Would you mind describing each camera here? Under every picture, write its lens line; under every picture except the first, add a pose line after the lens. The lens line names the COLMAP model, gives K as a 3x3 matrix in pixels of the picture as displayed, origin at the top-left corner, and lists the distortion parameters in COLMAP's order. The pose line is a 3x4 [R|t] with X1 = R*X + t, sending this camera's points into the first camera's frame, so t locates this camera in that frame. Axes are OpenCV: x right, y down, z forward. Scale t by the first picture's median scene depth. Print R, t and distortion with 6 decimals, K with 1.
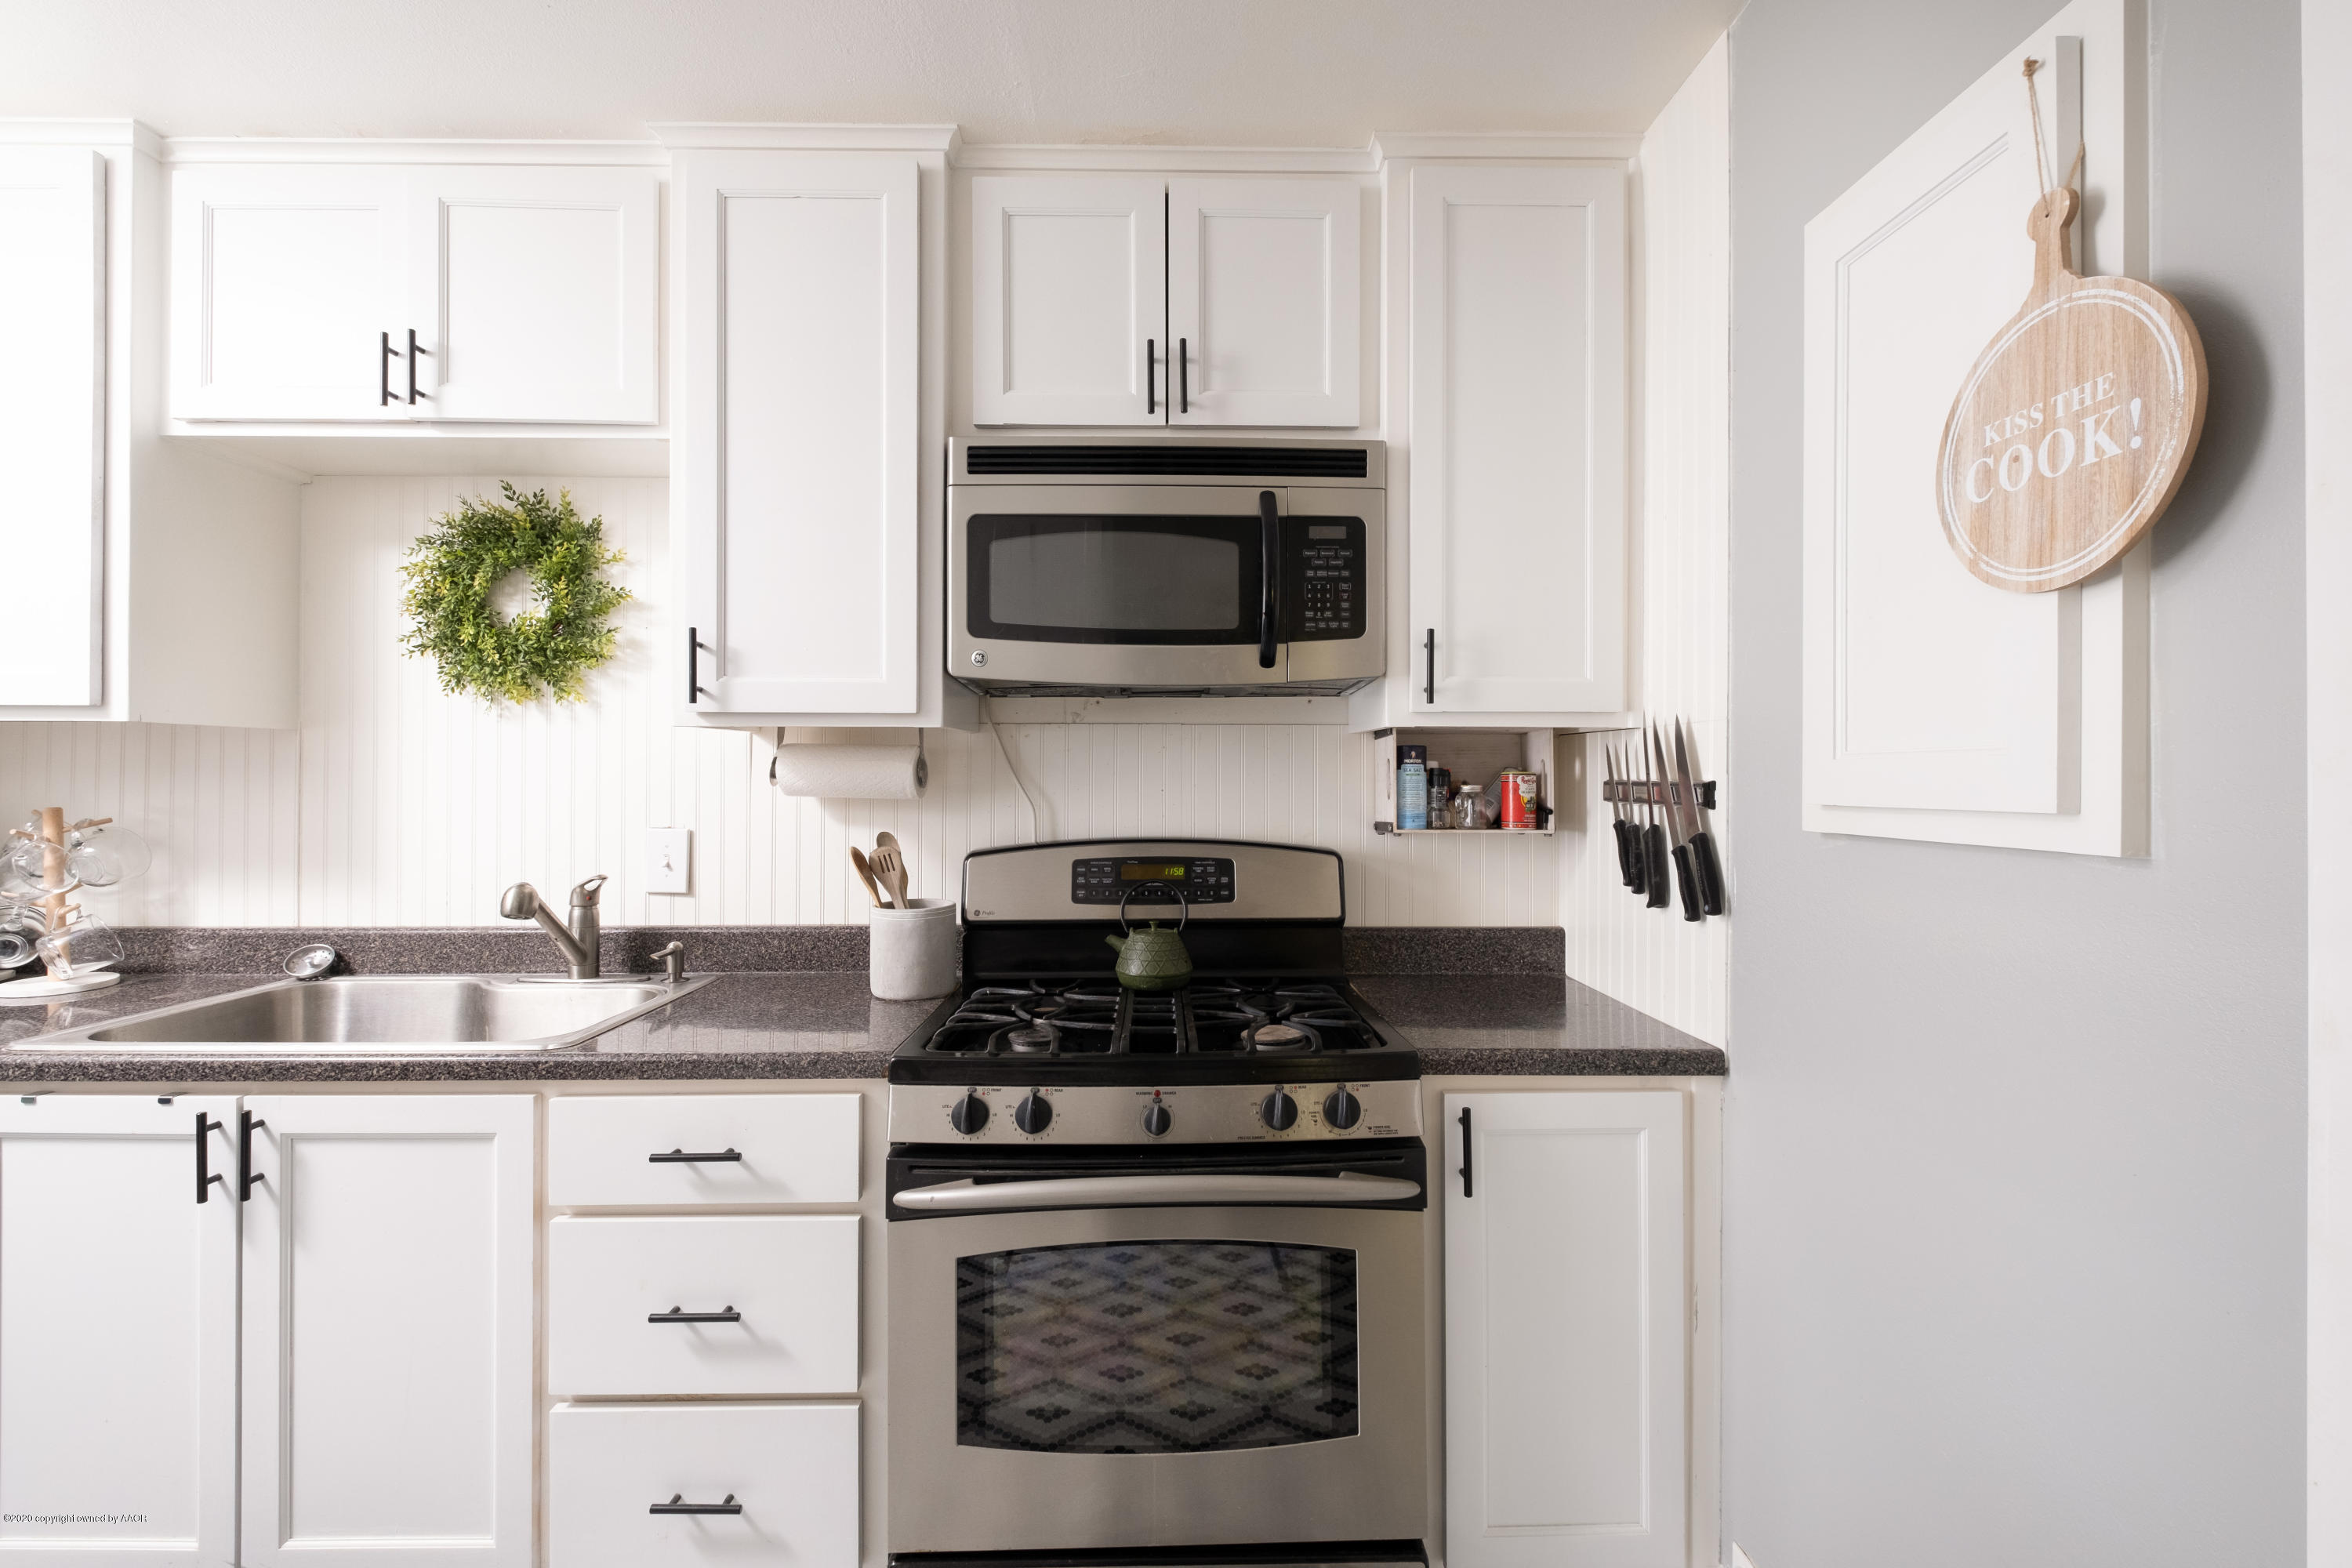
lens RADIAL K [[1022.0, 0, 1176.0], [0, 1022.0, 784.0], [0, 0, 1]] dist [0.002129, 0.000309]
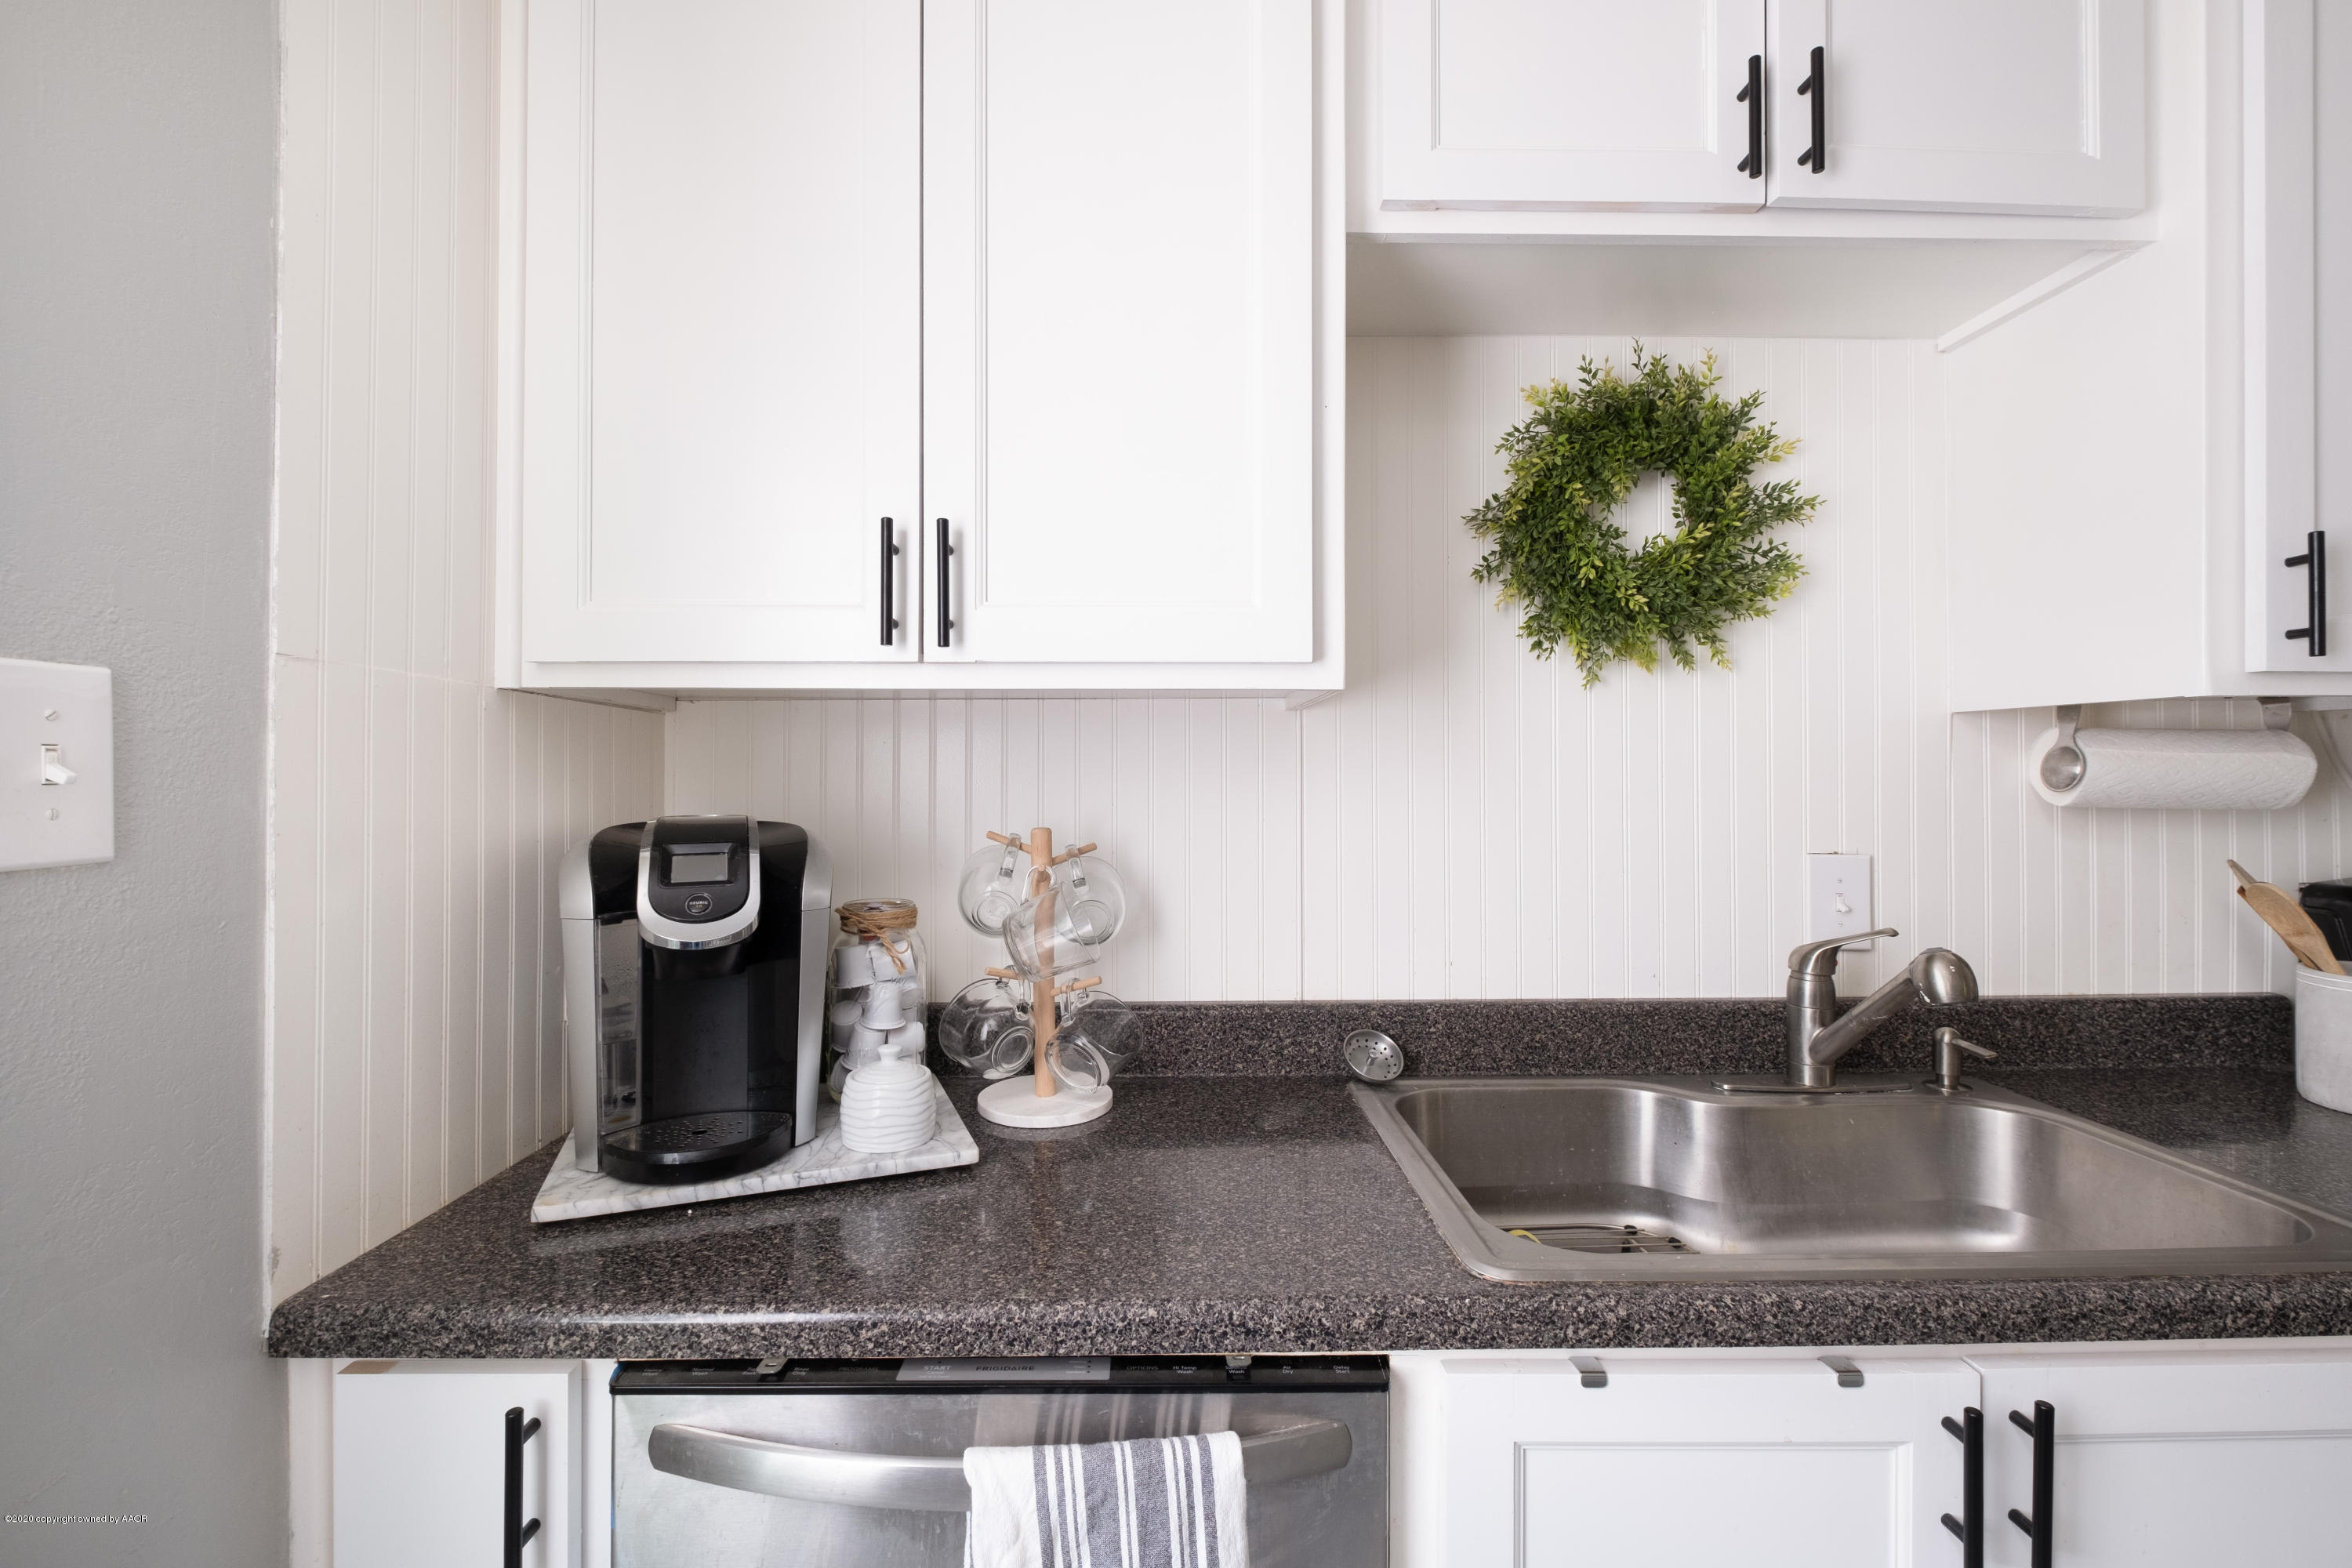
lens RADIAL K [[1022.0, 0, 1176.0], [0, 1022.0, 784.0], [0, 0, 1]] dist [0.002129, 0.000309]
pose [[0.999894, -0.009904, 0.010671, -1.163735], [0.009950, 0.999941, -0.004263, -0.002331], [-0.010628, 0.004369, 0.999934, 0.407164]]
